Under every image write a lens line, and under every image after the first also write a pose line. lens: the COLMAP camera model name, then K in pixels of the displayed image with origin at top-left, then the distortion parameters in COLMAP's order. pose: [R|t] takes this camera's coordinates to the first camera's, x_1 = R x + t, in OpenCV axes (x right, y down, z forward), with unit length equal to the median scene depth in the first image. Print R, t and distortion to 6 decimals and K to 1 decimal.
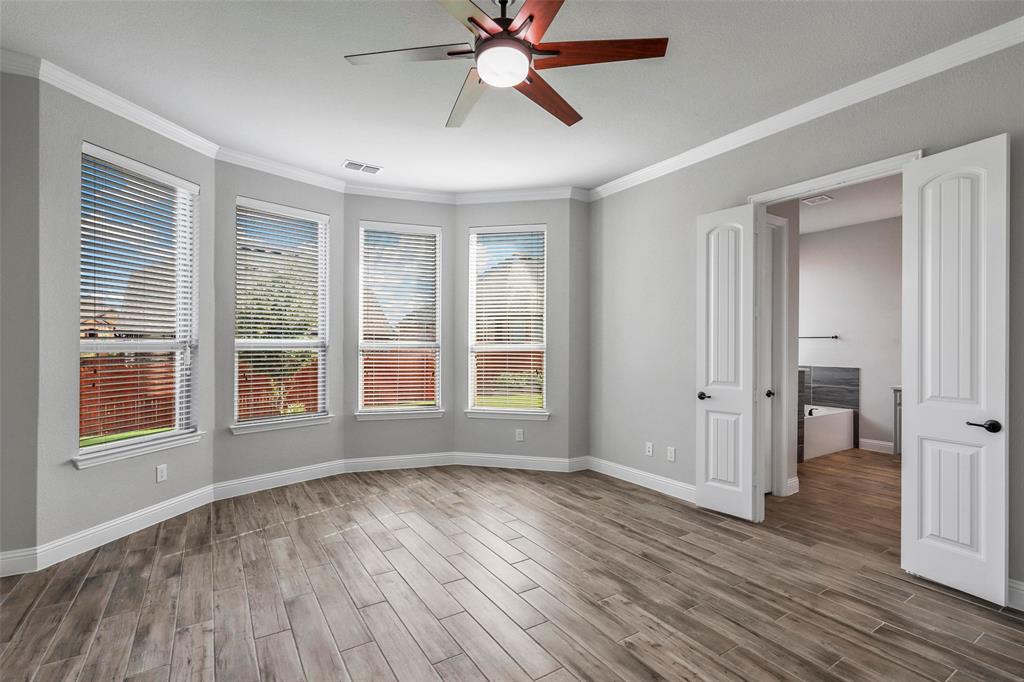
lens RADIAL K [[465.2, 0, 510.7], [0, 465.2, 344.8], [0, 0, 1]] dist [0.003945, 0.000252]
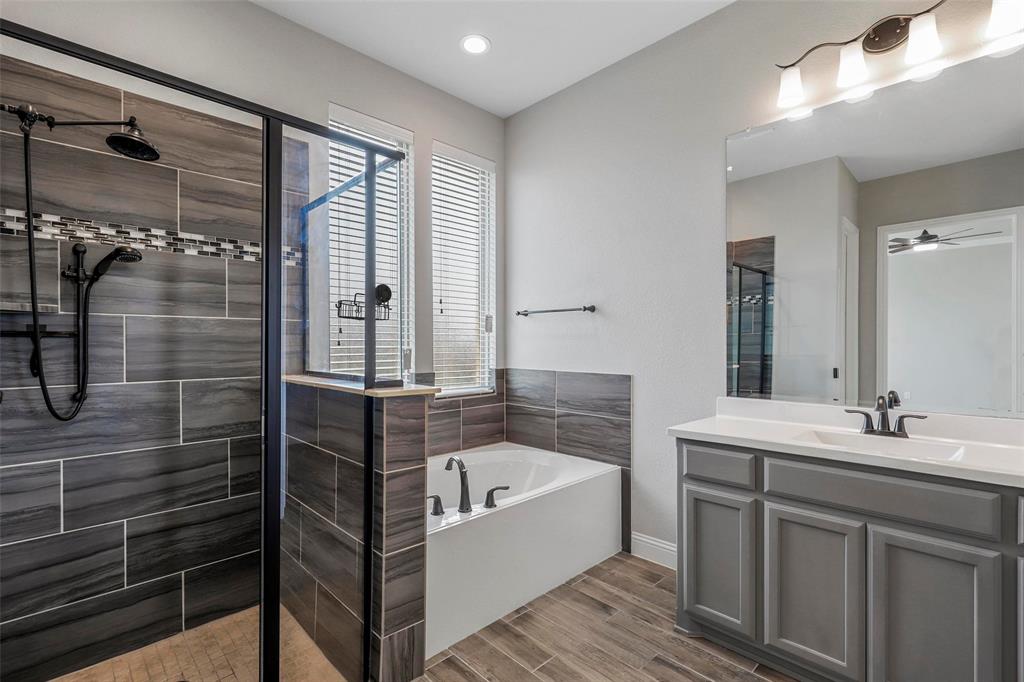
lens RADIAL K [[465.2, 0, 512.5], [0, 465.2, 341.2], [0, 0, 1]] dist [0.003945, 0.000252]
pose [[0.980584, -0.010821, 0.195803, 0.542729], [0.011287, 0.999935, -0.001268, 0.016230], [-0.195777, 0.003453, 0.980642, 0.574734]]
